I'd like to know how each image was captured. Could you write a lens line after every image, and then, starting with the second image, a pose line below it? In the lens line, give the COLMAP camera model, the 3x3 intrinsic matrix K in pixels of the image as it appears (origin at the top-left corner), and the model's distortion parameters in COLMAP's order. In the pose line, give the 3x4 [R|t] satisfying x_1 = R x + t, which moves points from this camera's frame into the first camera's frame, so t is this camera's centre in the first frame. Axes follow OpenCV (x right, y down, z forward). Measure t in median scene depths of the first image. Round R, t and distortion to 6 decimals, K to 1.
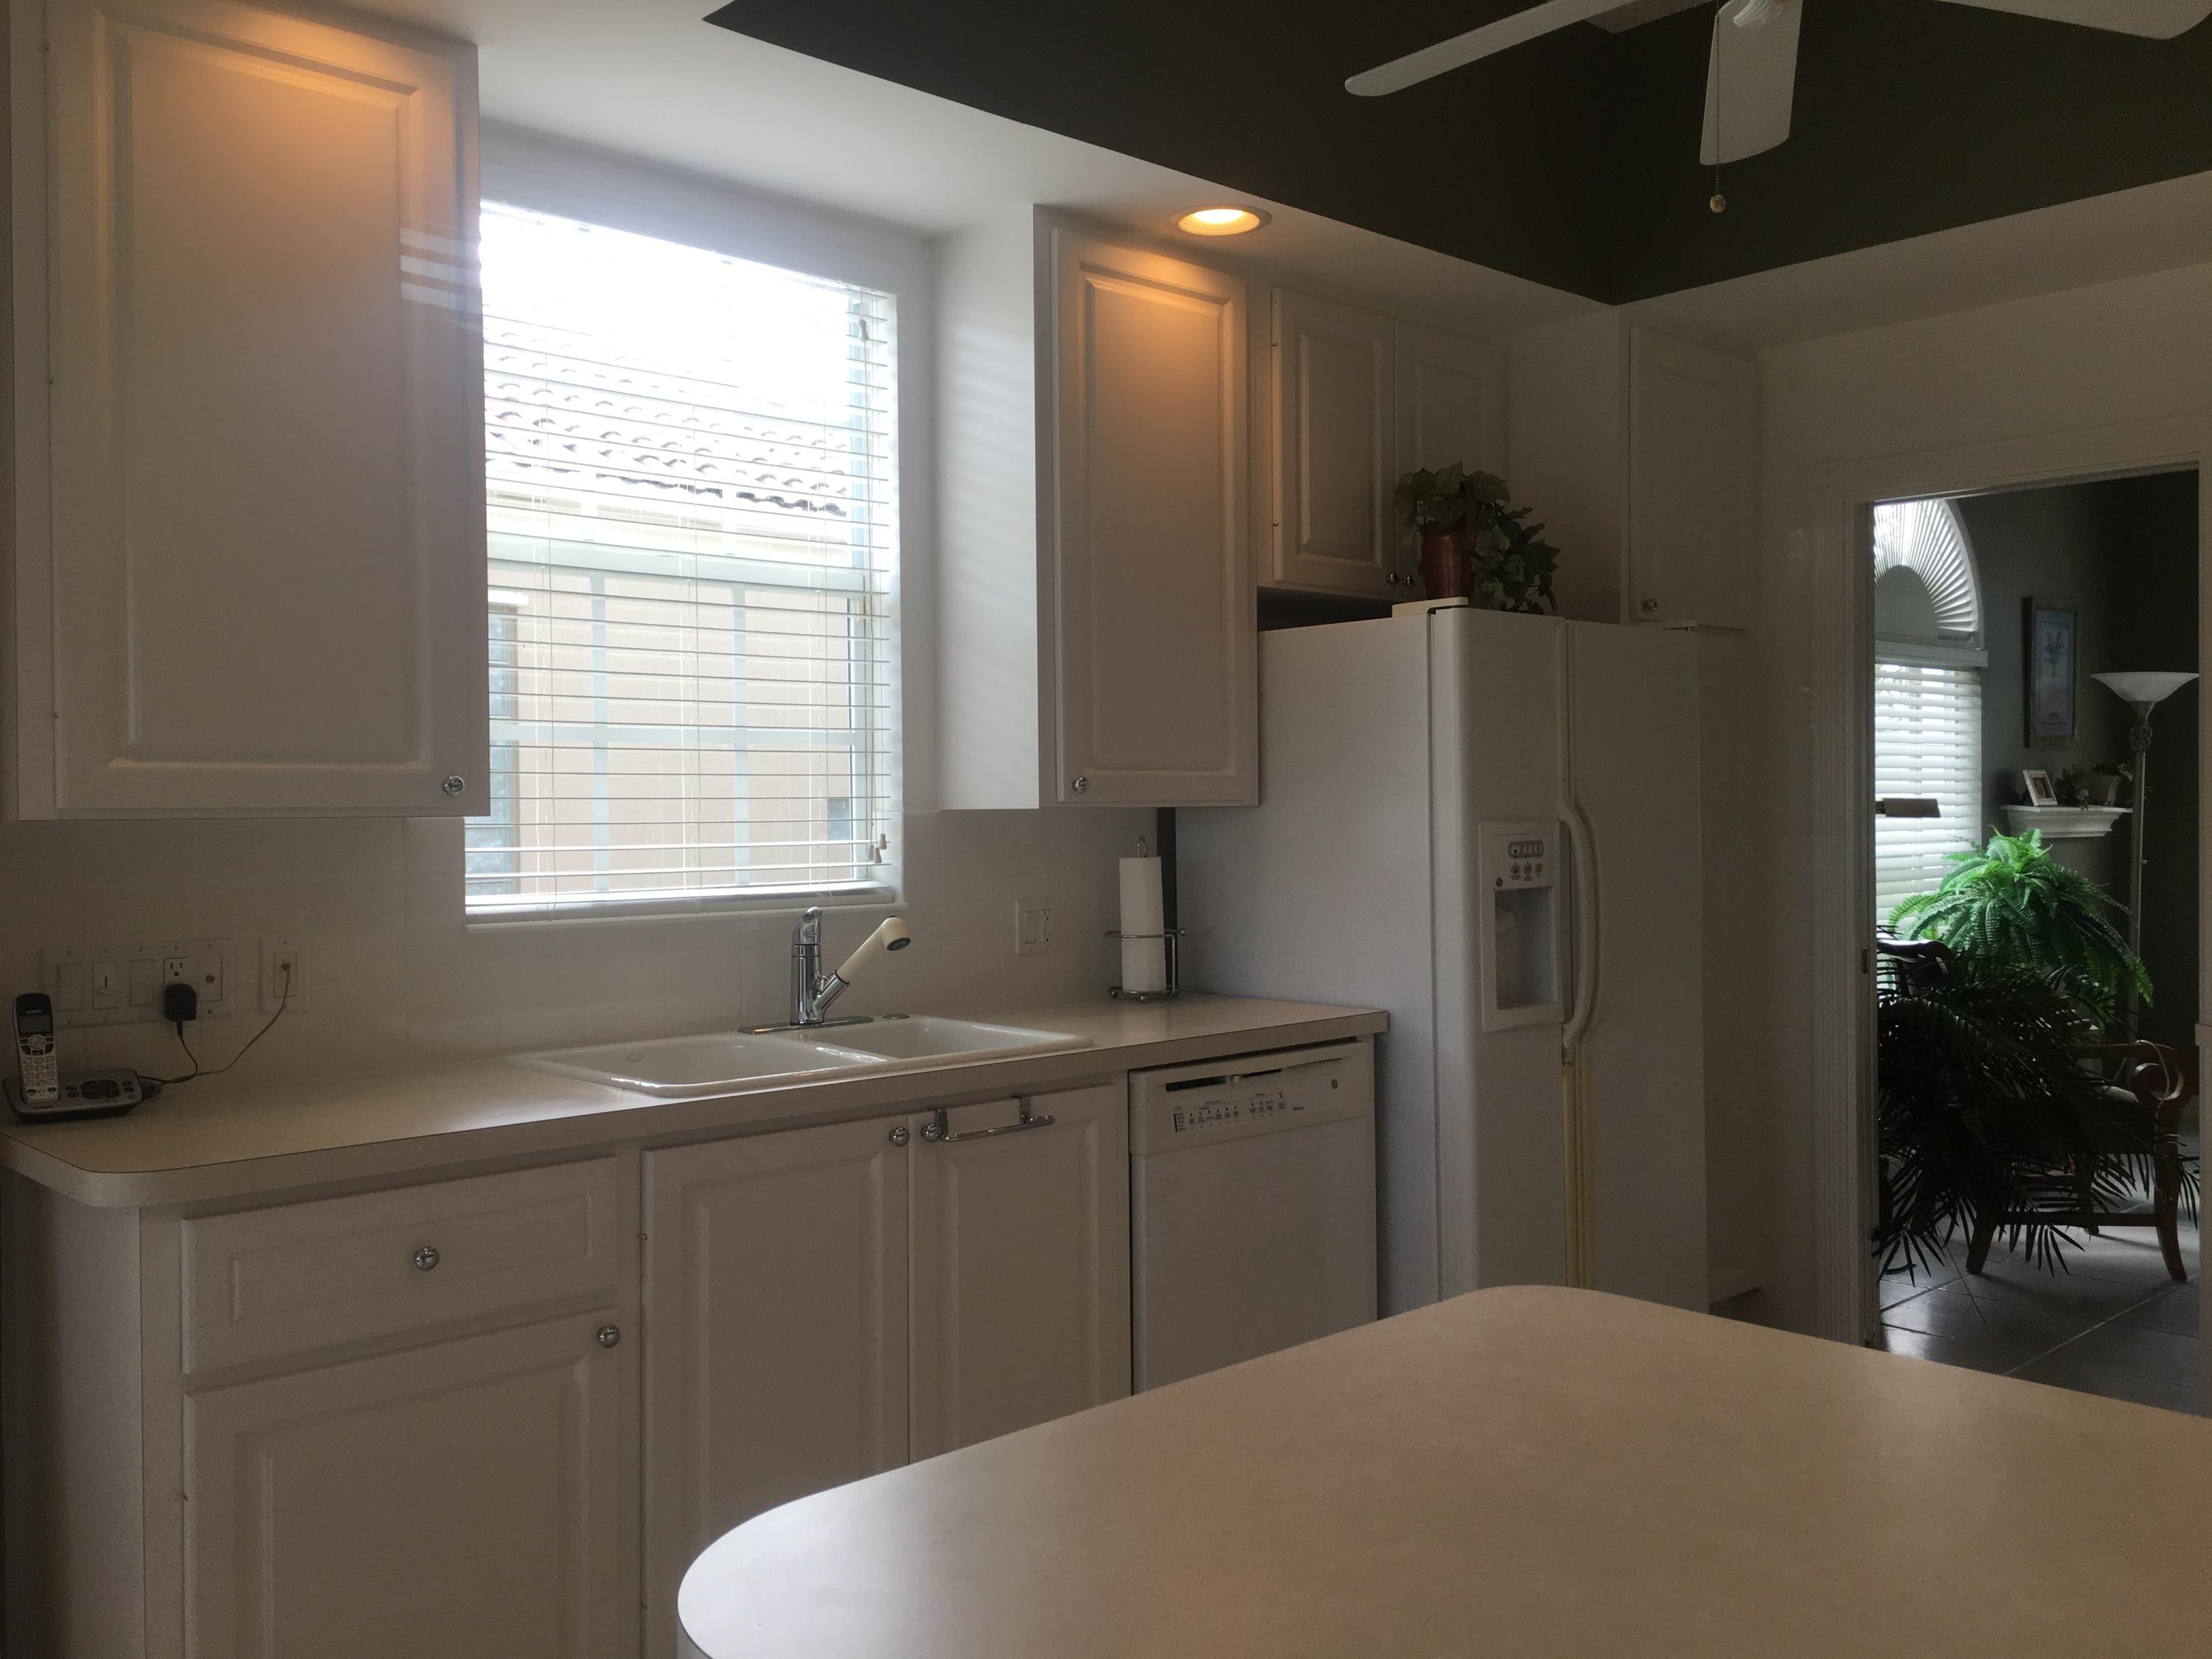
lens RADIAL K [[1890.6, 0, 1111.8], [0, 1890.6, 806.8], [0, 0, 1]] dist [0.073160, -0.092097]
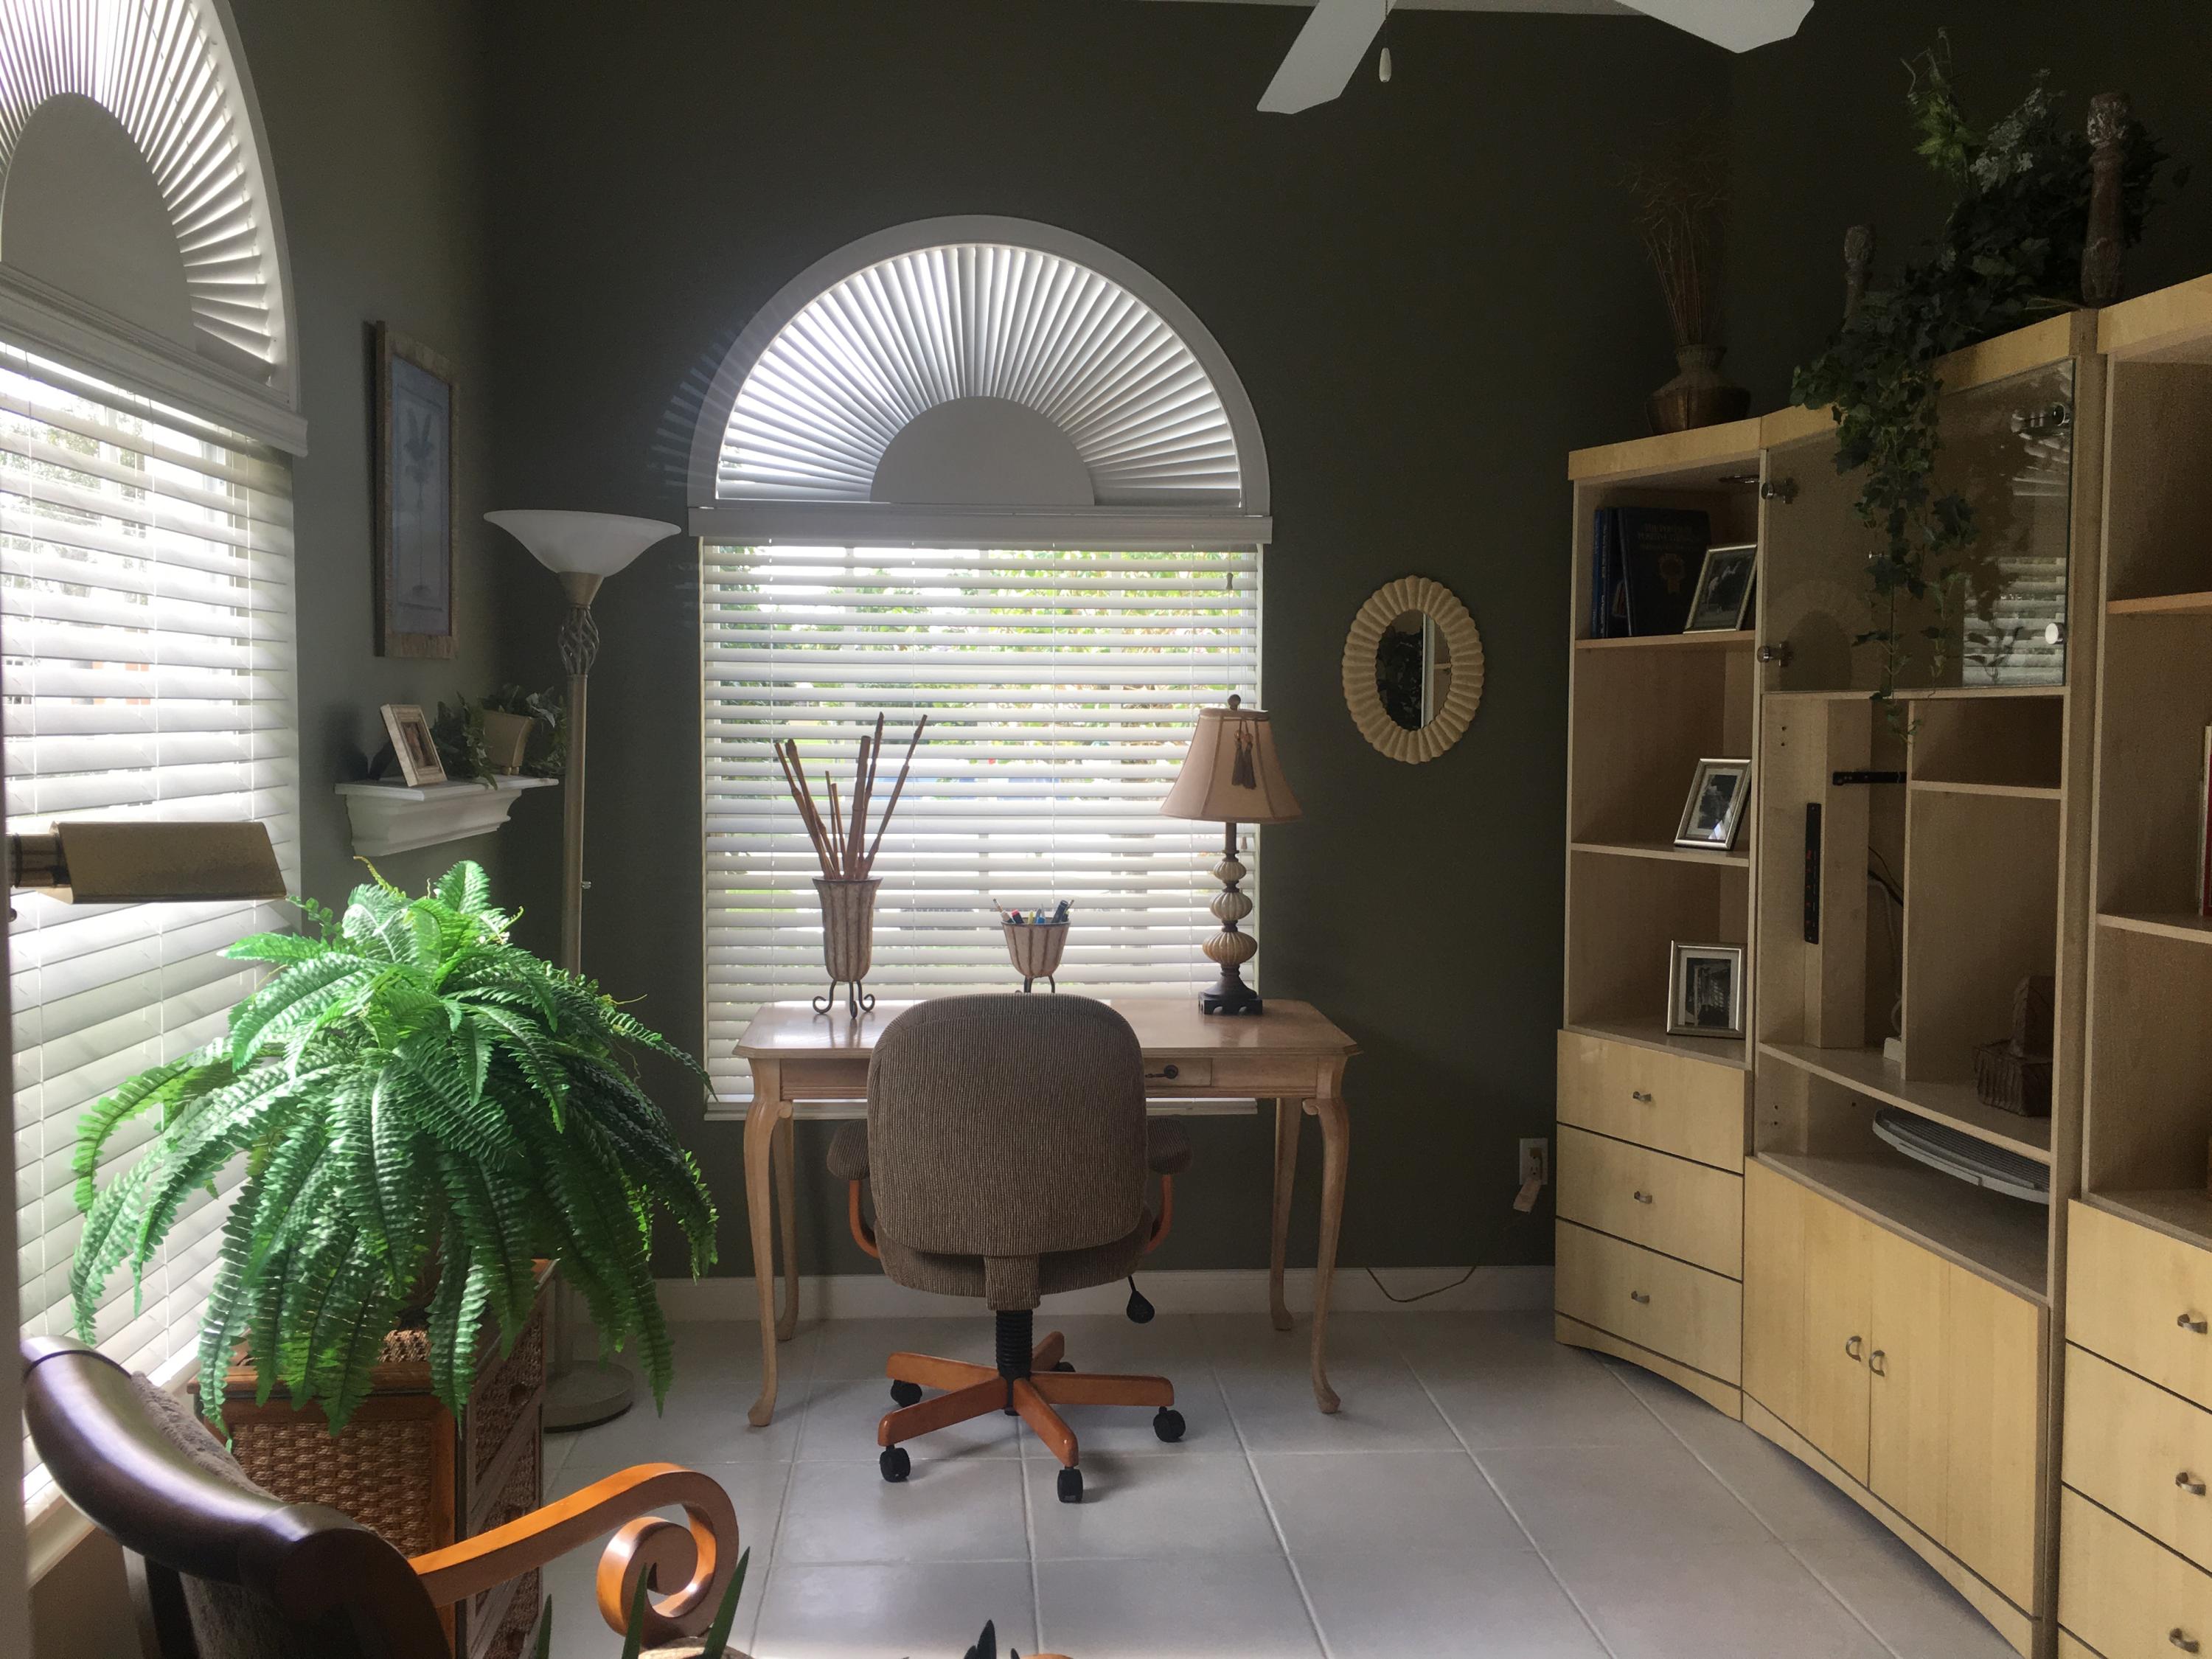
lens RADIAL K [[1888.6, 0, 1100.5], [0, 1888.6, 816.9], [0, 0, 1]] dist [0.081601, -0.097705]
pose [[0.629115, -0.030560, 0.776711, 0.439698], [-0.008972, 0.998875, 0.046568, -0.028527], [-0.777261, -0.036265, 0.628133, 1.099375]]
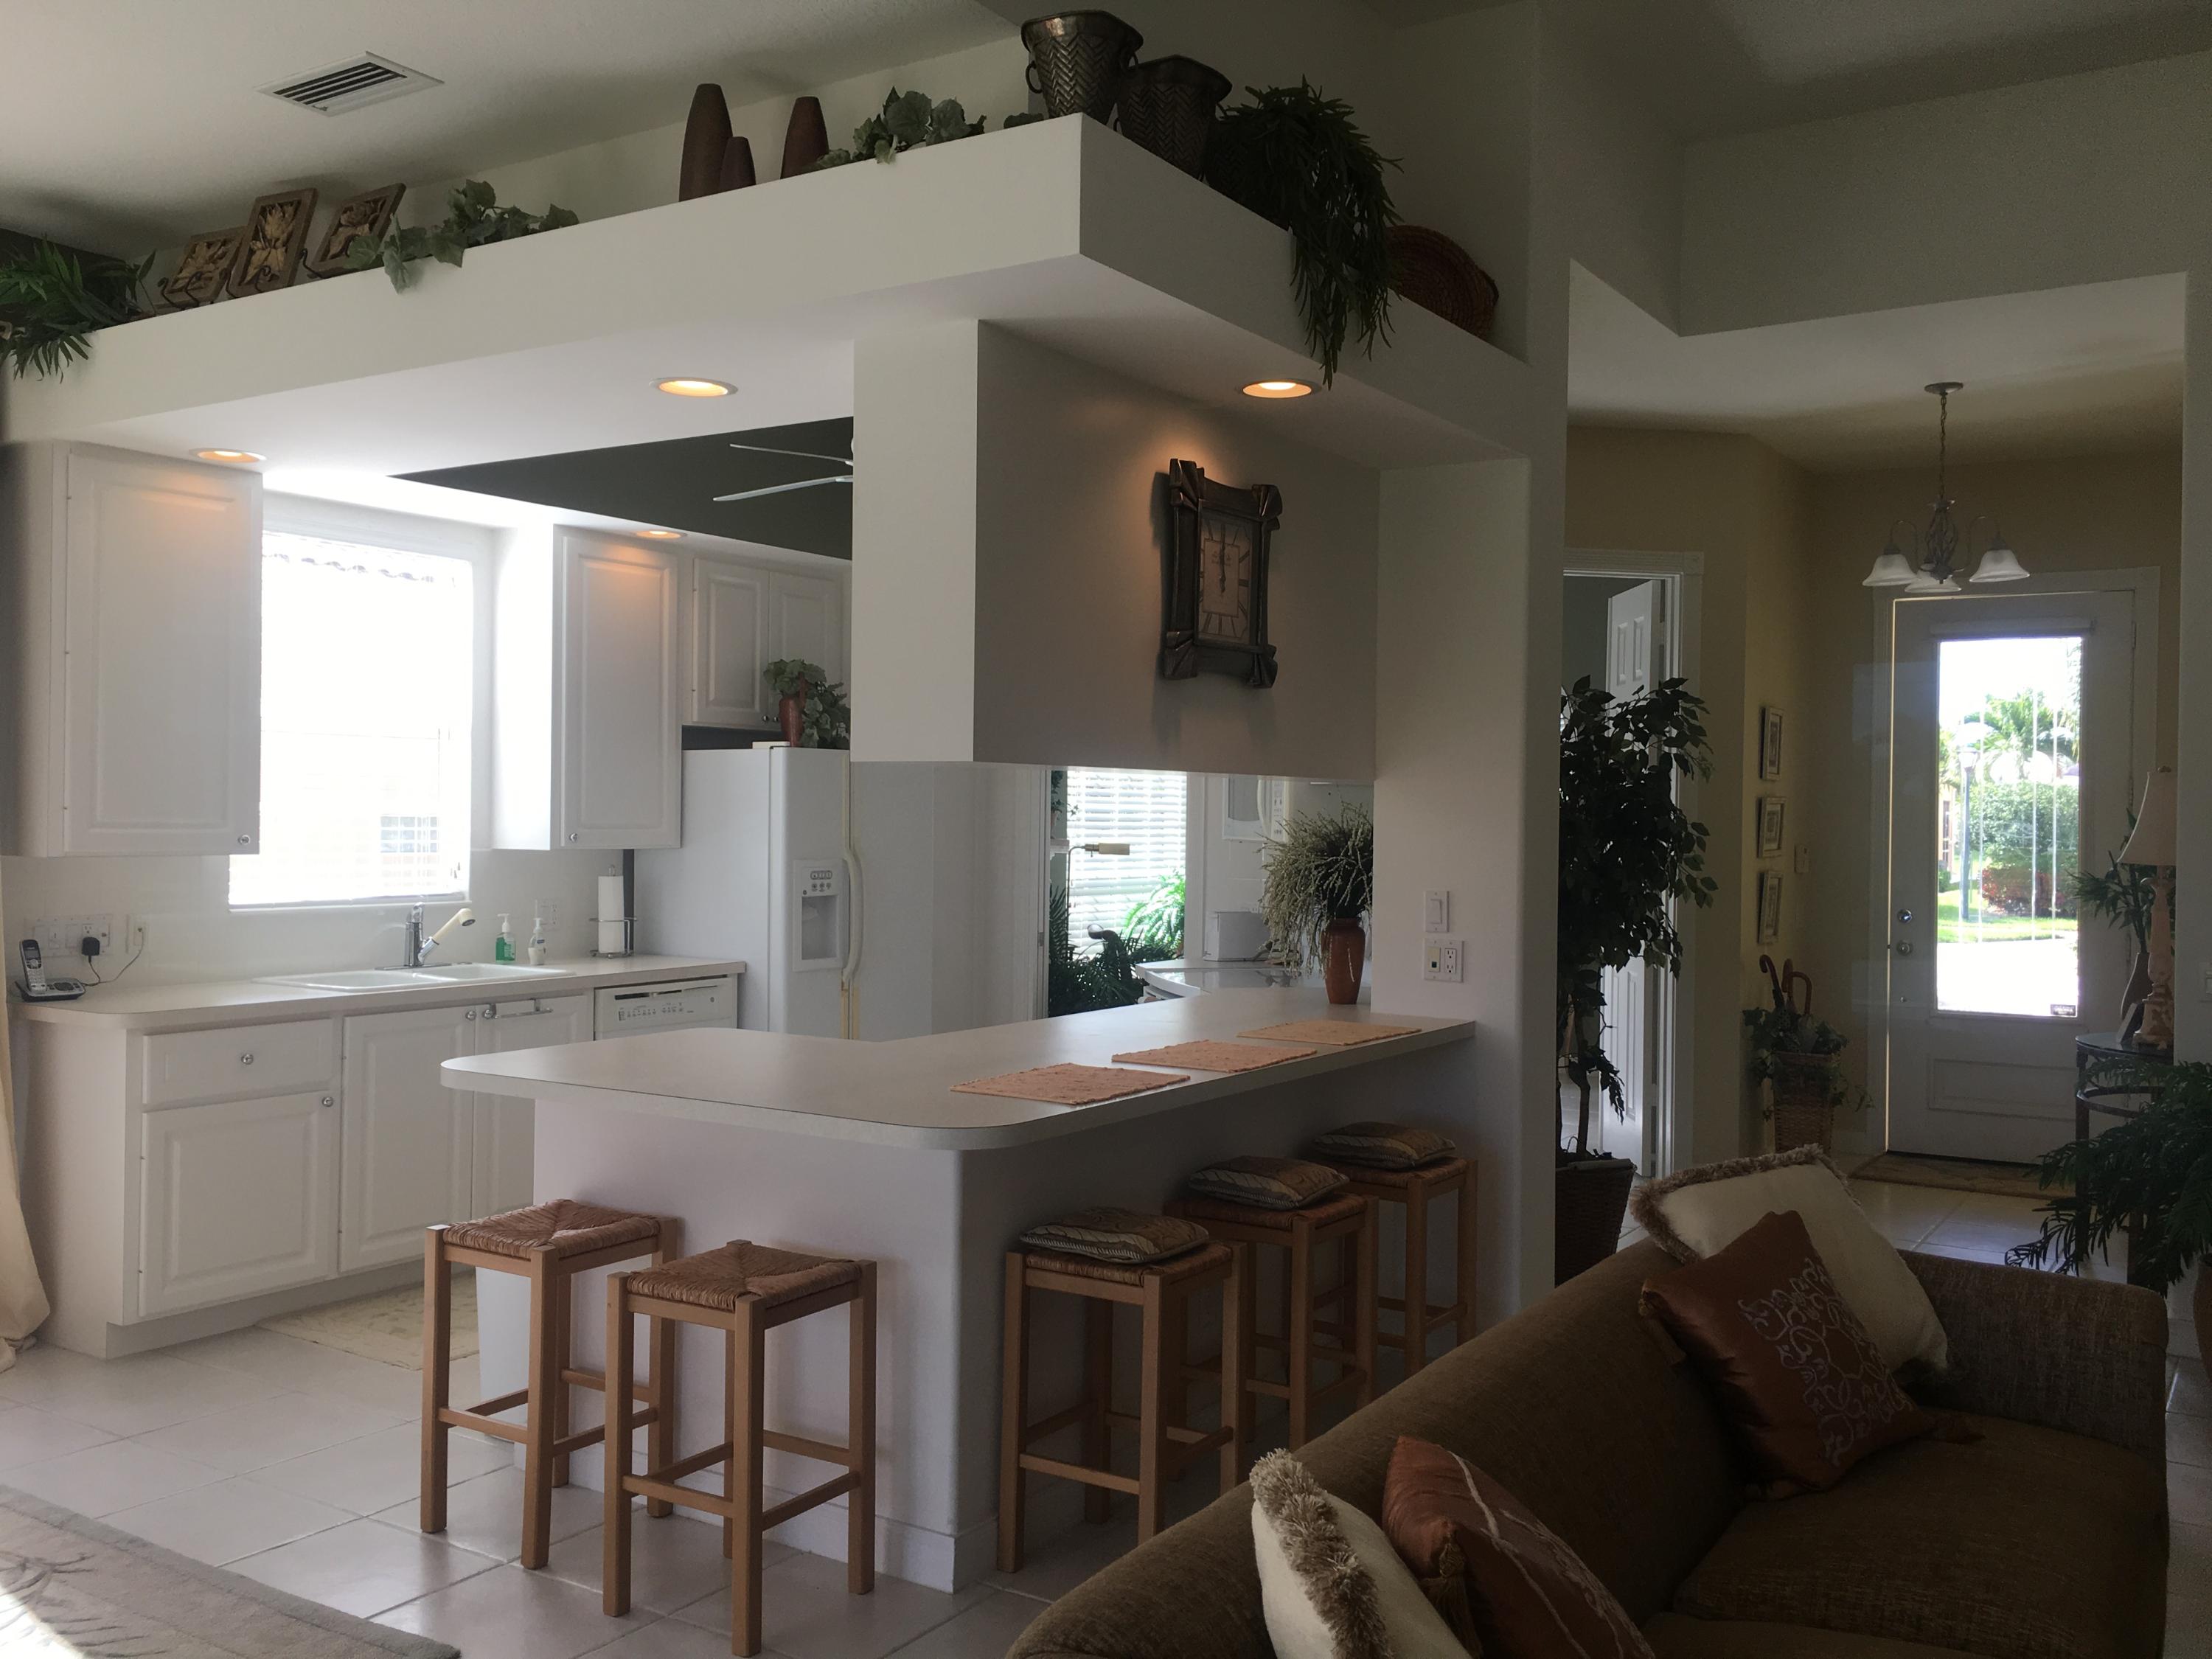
lens RADIAL K [[1888.6, 0, 1100.5], [0, 1888.6, 816.9], [0, 0, 1]] dist [0.081601, -0.097705]
pose [[0.972551, 0.020165, 0.231814, 0.049034], [-0.020608, 0.999788, -0.000512, -0.037898], [-0.231775, -0.004279, 0.972760, -0.845596]]
